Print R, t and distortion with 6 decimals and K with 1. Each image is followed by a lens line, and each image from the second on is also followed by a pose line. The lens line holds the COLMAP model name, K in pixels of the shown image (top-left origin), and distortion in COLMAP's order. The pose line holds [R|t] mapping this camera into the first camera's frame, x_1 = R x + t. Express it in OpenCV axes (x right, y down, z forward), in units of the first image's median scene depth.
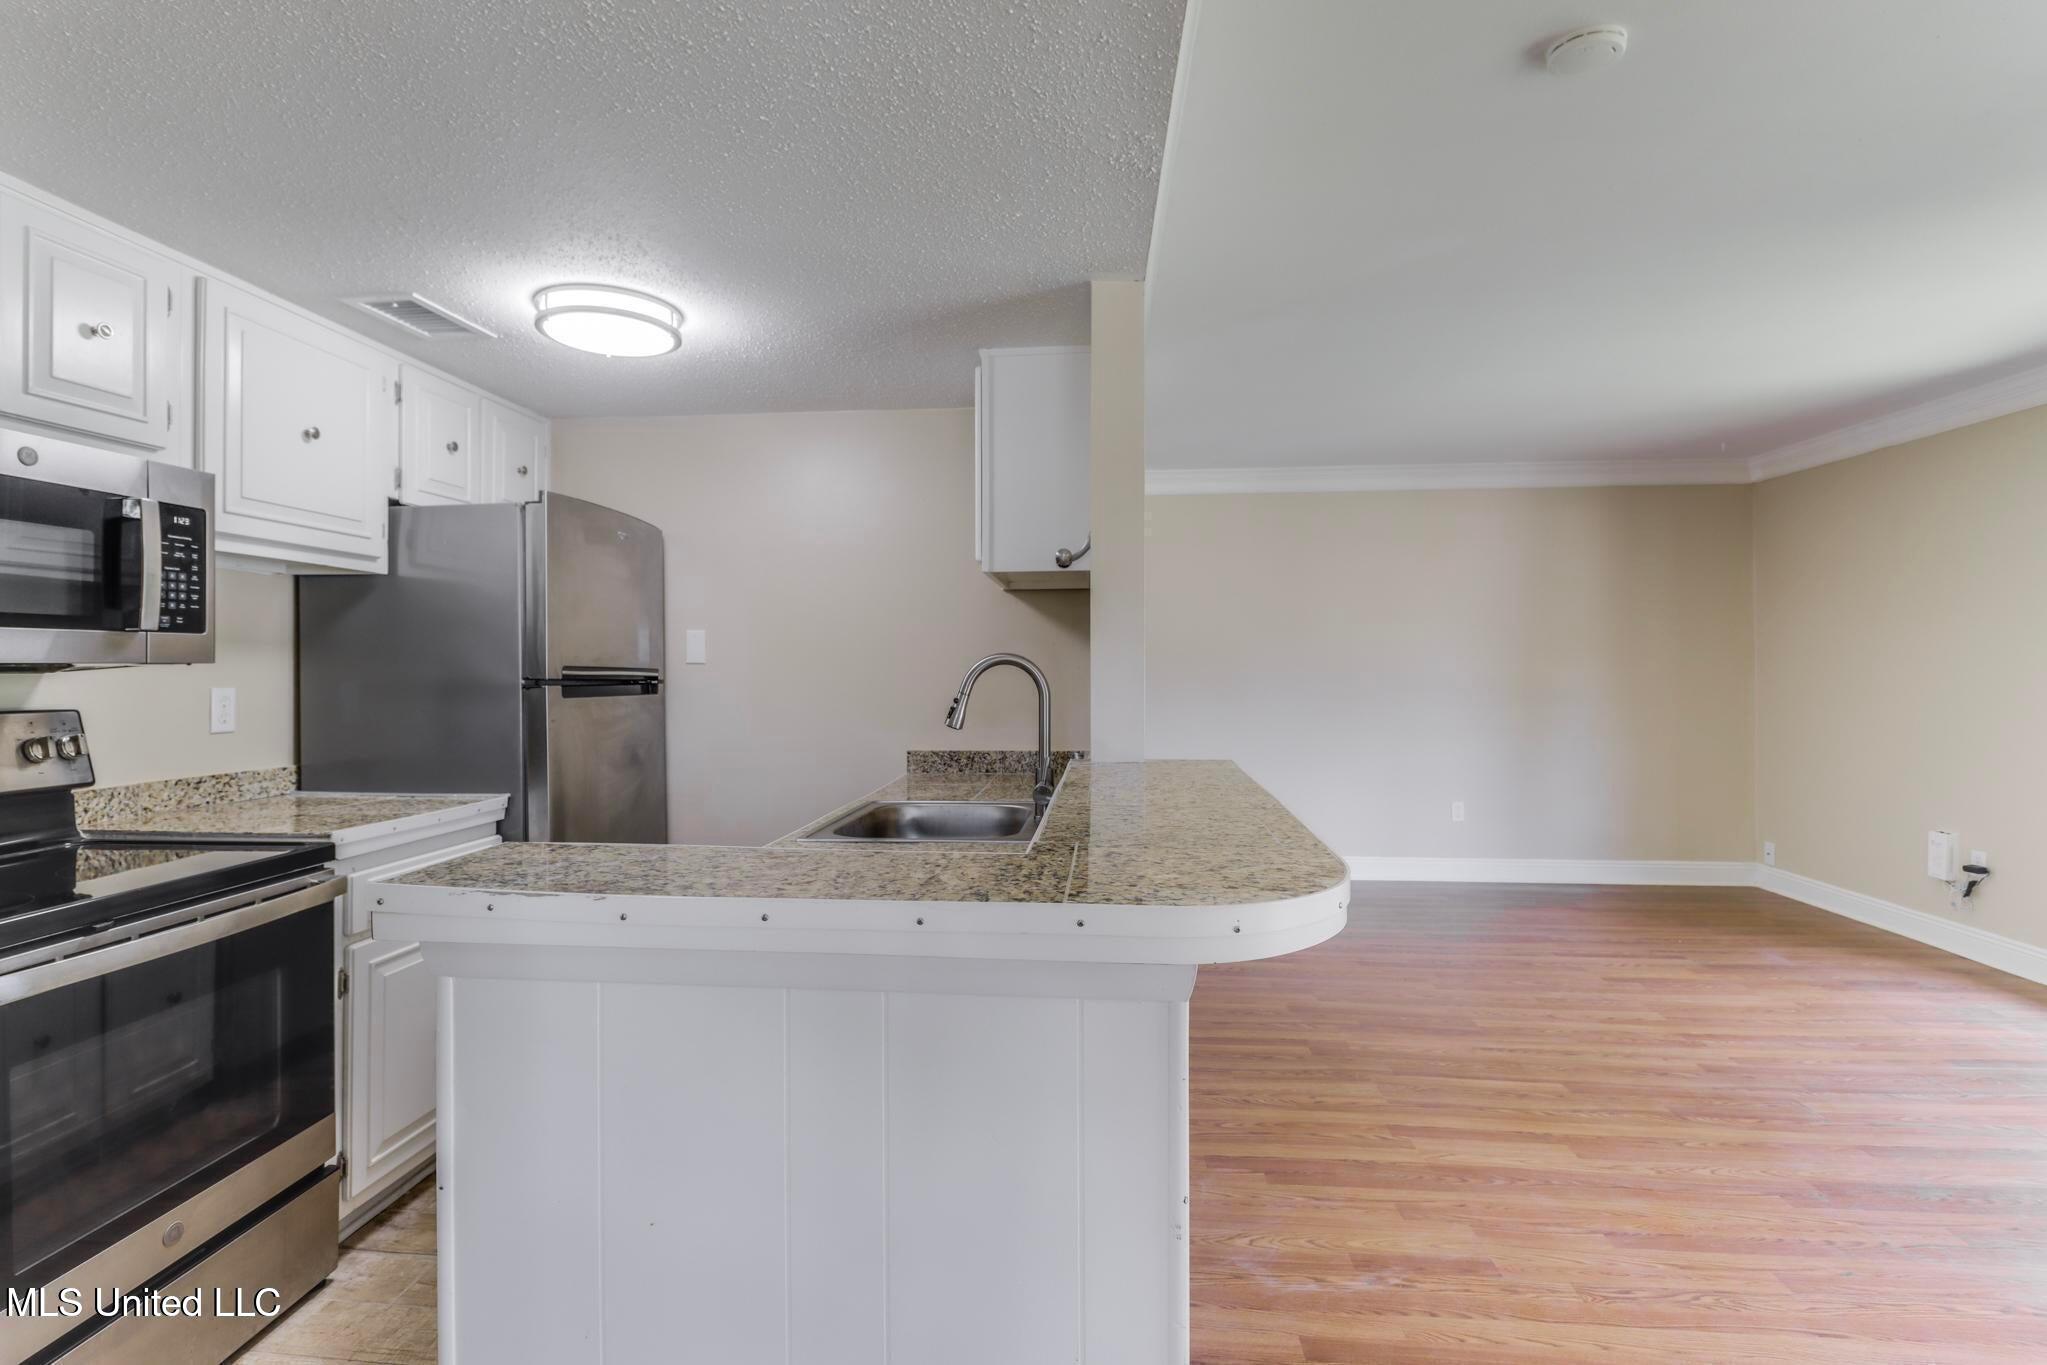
lens RADIAL K [[985.4, 0, 1016.1], [0, 985.4, 663.8], [0, 0, 1]] dist [0.020961, -0.022695]
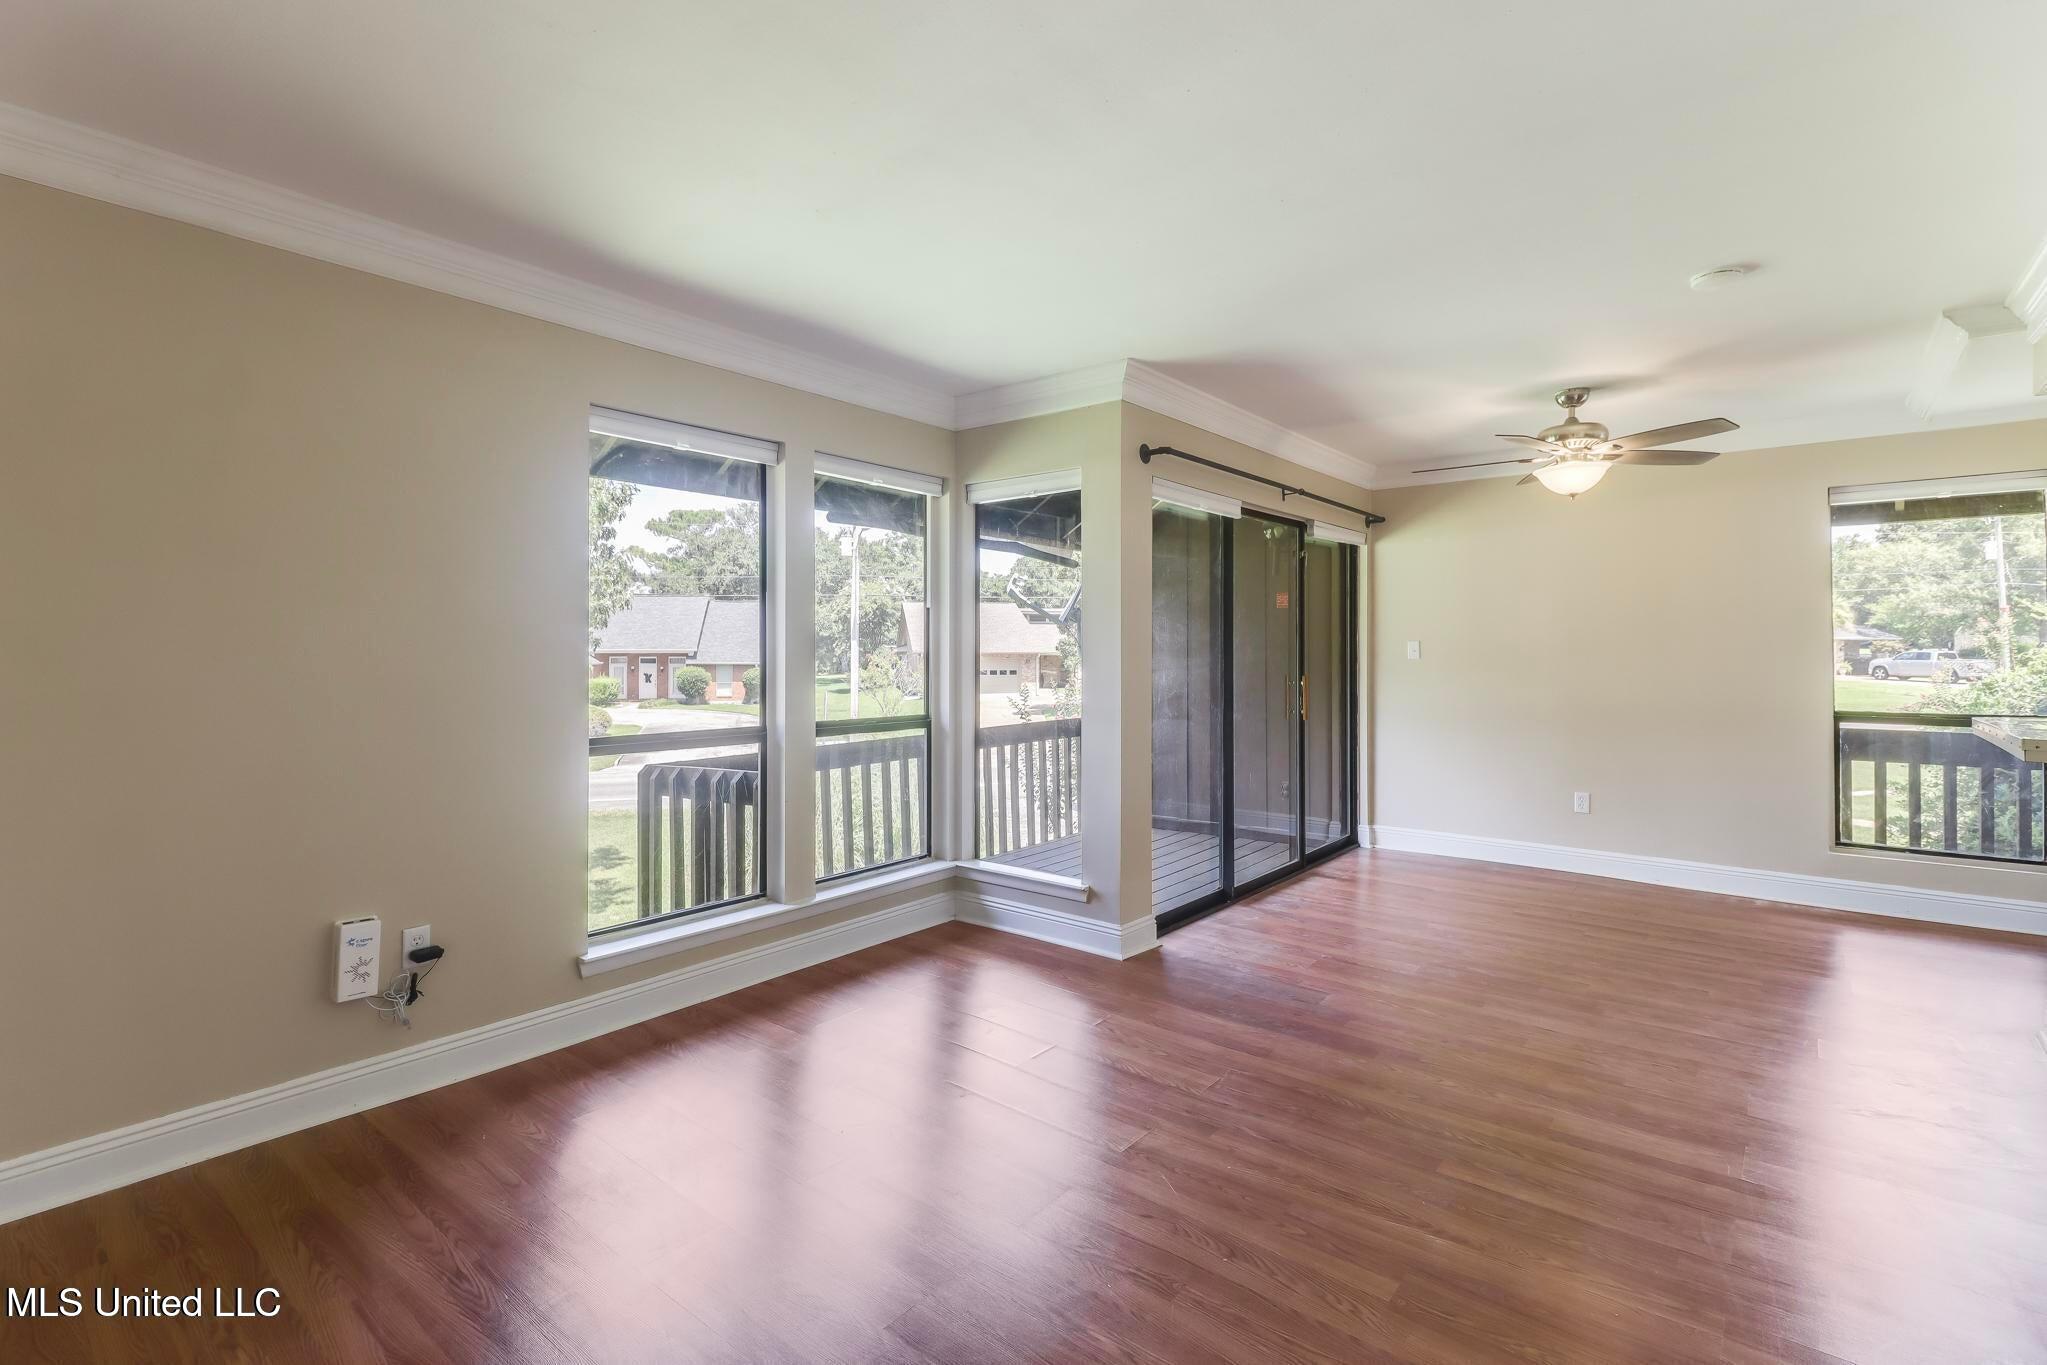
lens RADIAL K [[918.4, 0, 1021.1], [0, 918.4, 655.7], [0, 0, 1]] dist [0.000805, 0.000085]
pose [[-0.810857, 0.003719, 0.585232, 0.511164], [0.003167, 0.999993, -0.001966, 0.012343], [-0.585235, 0.000259, -0.810864, 2.370743]]
